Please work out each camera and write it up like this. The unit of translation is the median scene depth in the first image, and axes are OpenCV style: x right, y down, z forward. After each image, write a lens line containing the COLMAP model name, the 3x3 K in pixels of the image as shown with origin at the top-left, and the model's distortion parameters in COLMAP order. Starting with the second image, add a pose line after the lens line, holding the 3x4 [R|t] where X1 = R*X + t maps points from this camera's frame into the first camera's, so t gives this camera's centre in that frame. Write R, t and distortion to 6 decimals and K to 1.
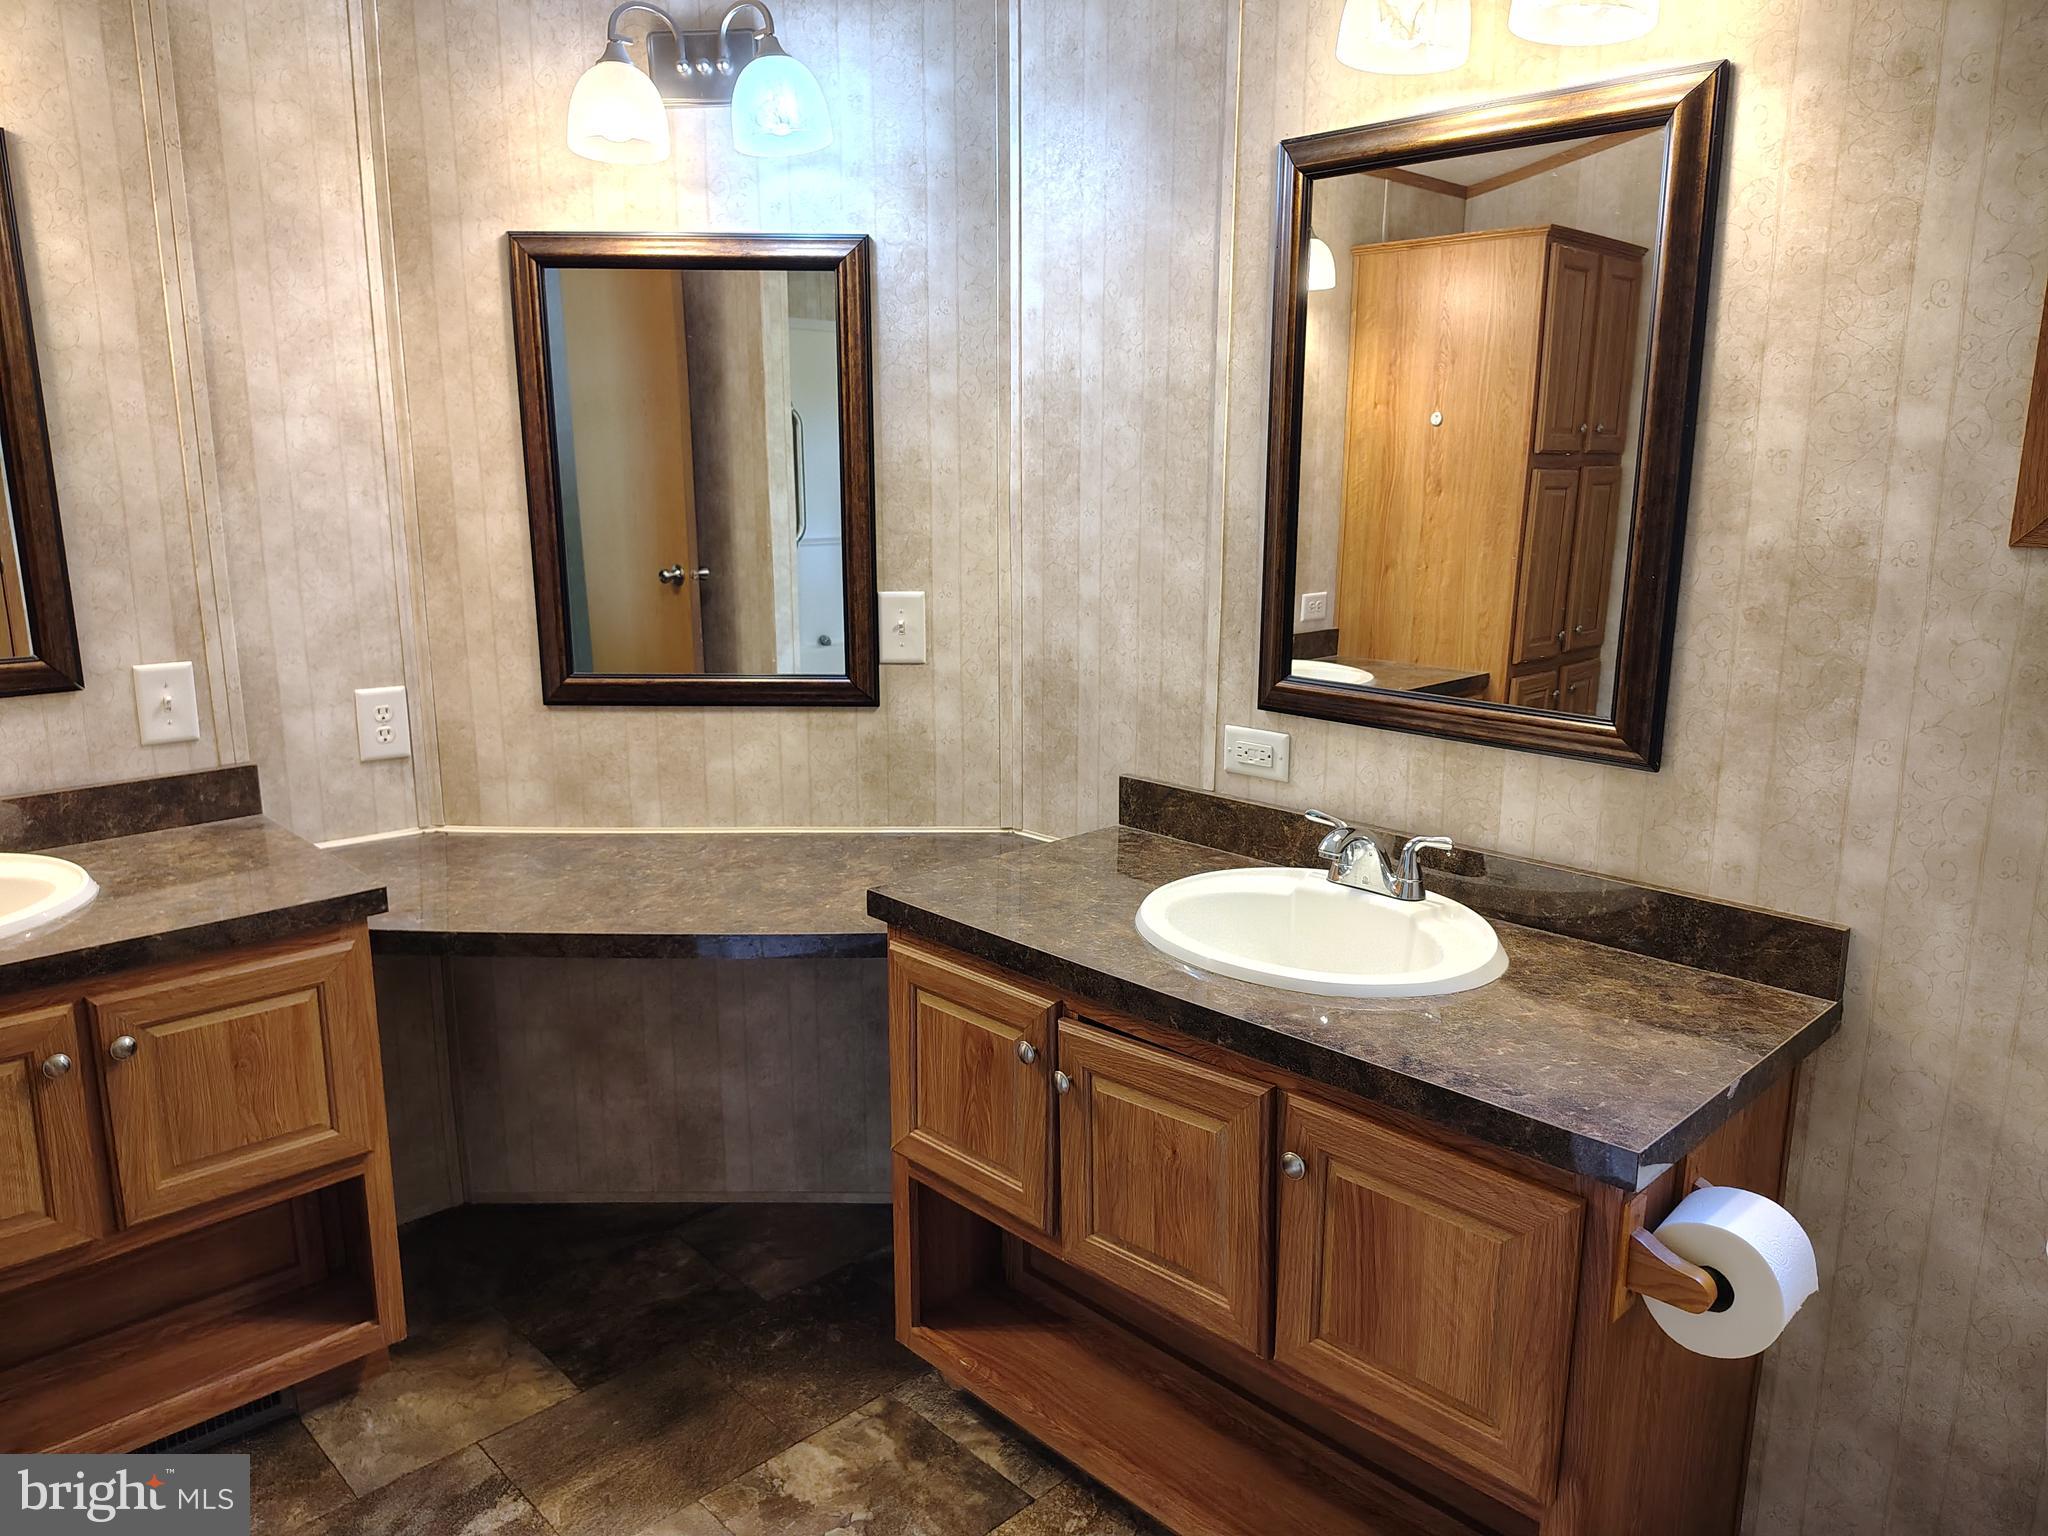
lens RADIAL K [[1429.4, 0, 1018.4], [0, 1429.4, 753.8], [0, 0, 1]] dist [0.029925, -0.037405]
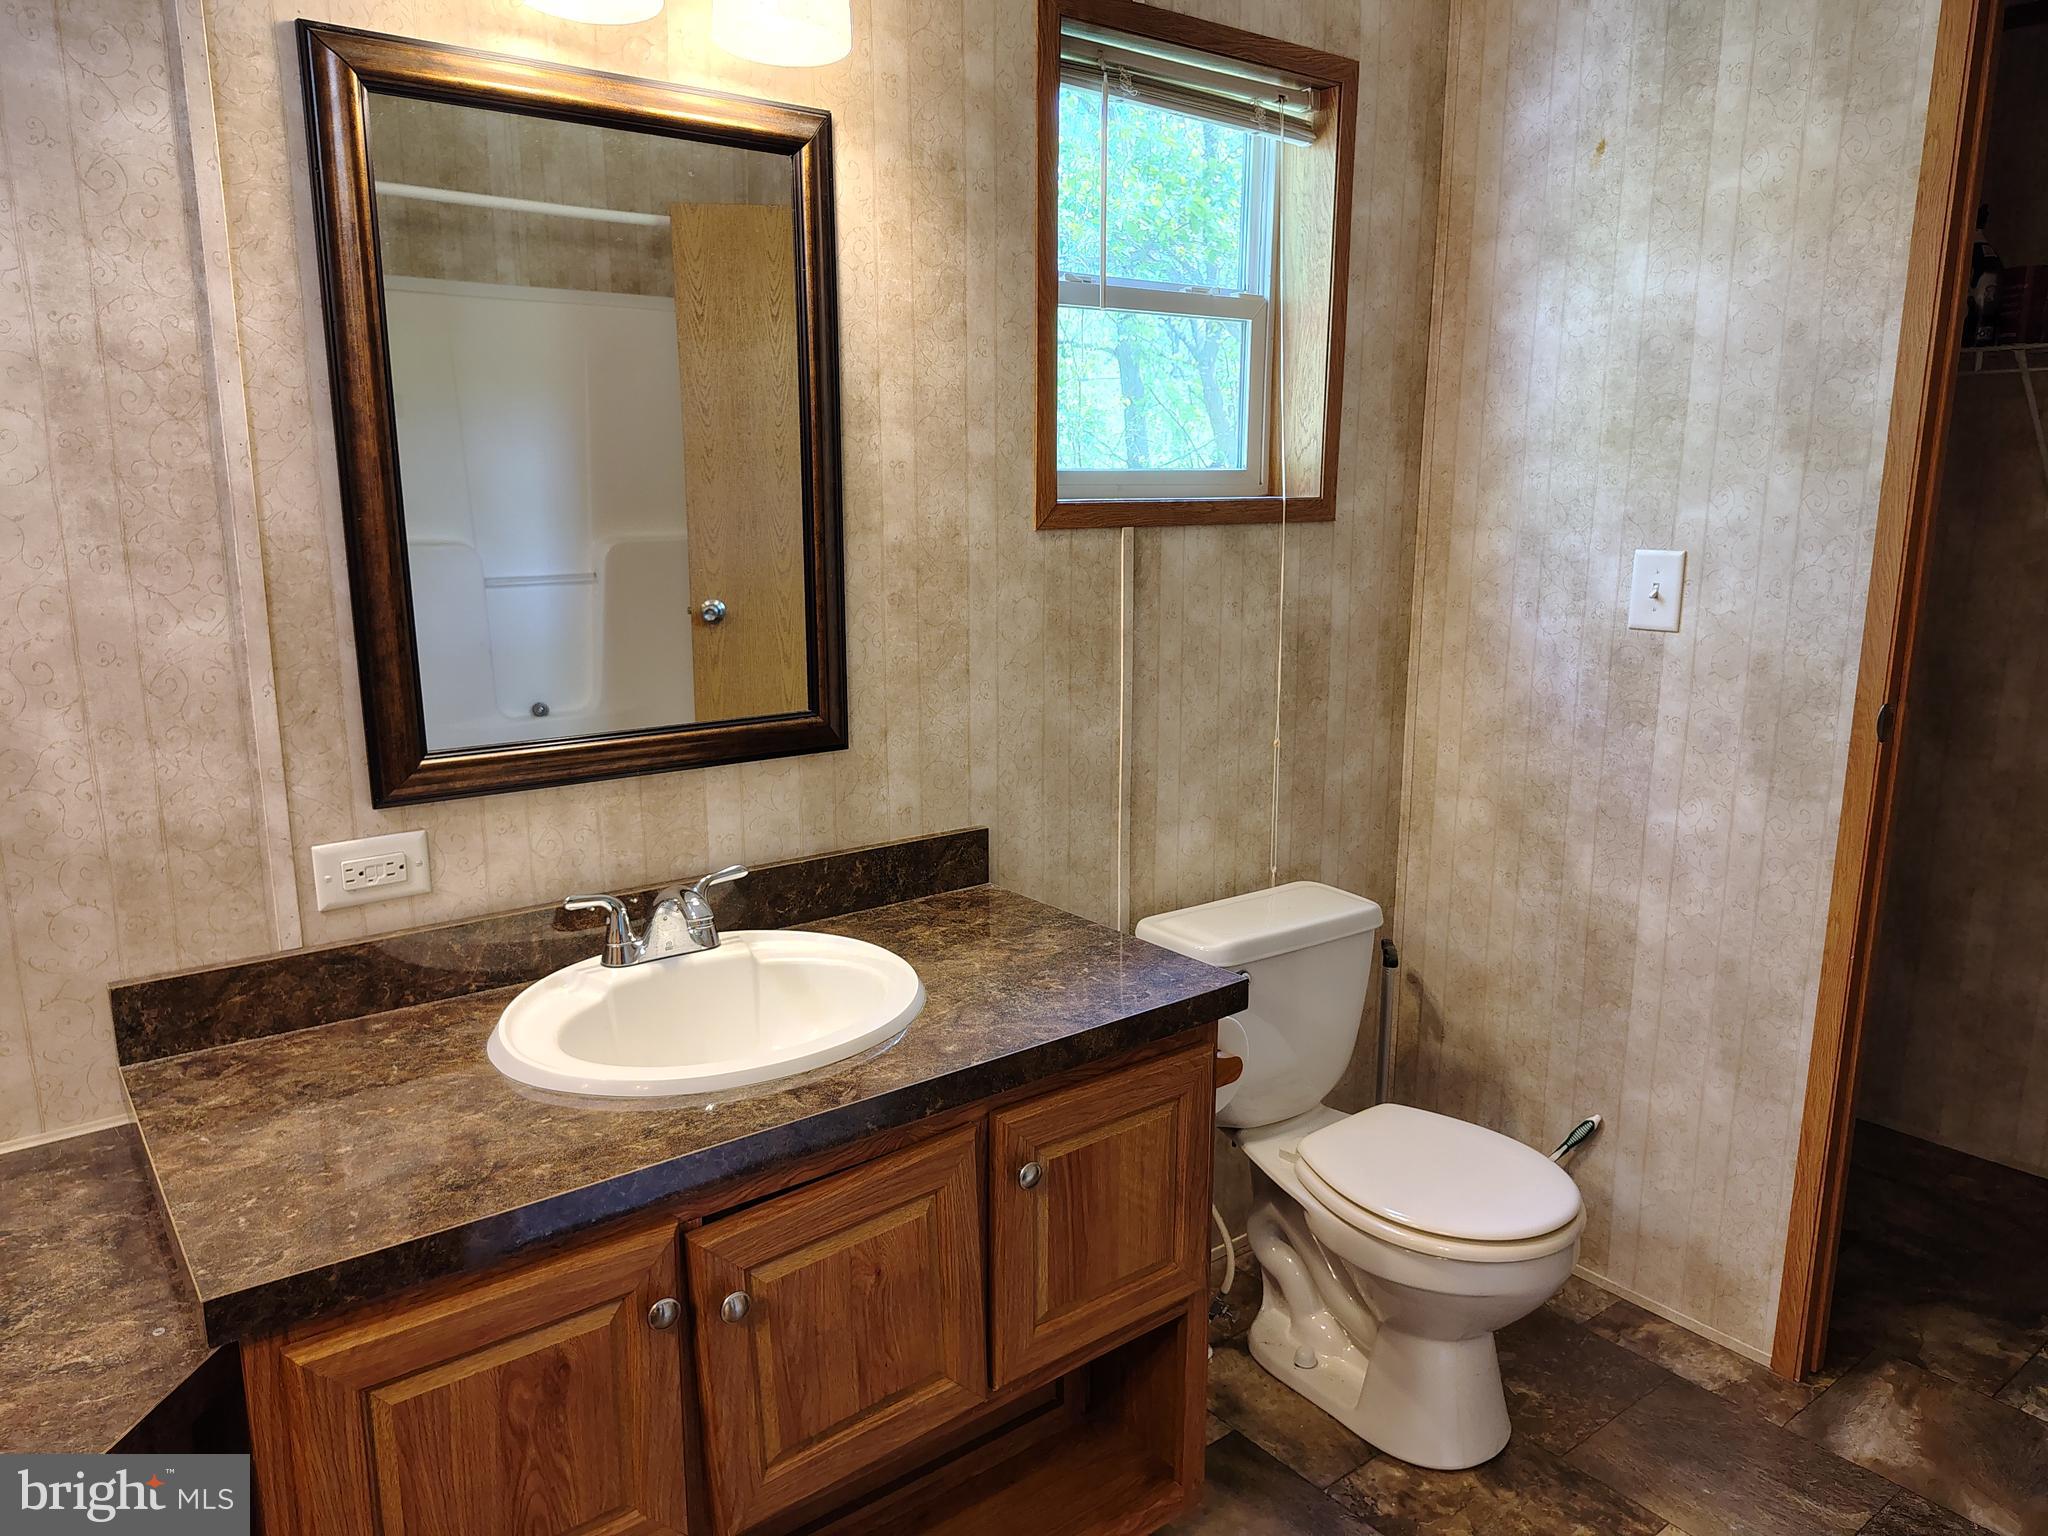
lens RADIAL K [[1429.4, 0, 1023.3], [0, 1429.4, 775.6], [0, 0, 1]] dist [0.029925, -0.037405]
pose [[0.103344, -0.207172, 0.972831, -0.634192], [0.199312, 0.962543, 0.183808, -0.145595], [-0.974471, 0.174902, 0.140765, 0.716167]]
